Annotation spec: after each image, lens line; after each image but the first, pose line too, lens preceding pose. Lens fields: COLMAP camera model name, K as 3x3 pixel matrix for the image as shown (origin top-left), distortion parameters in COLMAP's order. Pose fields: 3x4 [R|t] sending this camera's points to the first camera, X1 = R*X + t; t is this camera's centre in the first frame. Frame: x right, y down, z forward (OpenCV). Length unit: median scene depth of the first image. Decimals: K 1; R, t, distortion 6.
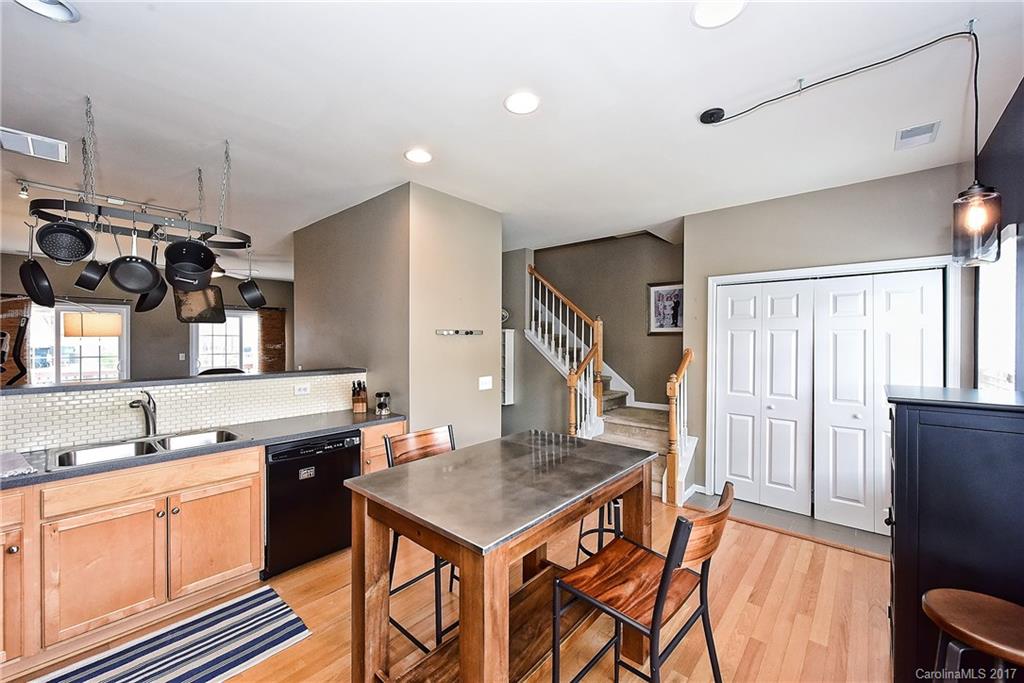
lens RADIAL K [[403.7, 0, 511.8], [0, 403.7, 339.0], [0, 0, 1]] dist [0.001763, -0.000177]
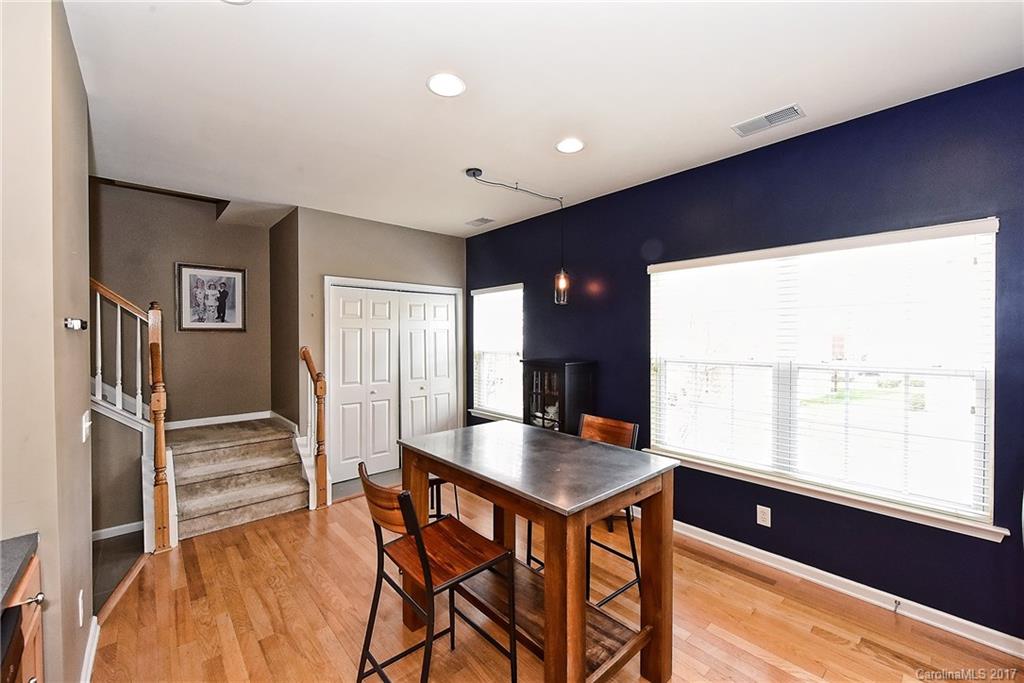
lens RADIAL K [[419.0, 0, 510.3], [0, 419.0, 340.6], [0, 0, 1]] dist [-0.001246, -0.001886]
pose [[0.105779, -0.013123, 0.994303, -0.392505], [0.002596, 0.999913, 0.012921, -0.000783], [-0.994386, 0.001214, 0.105804, 0.317758]]
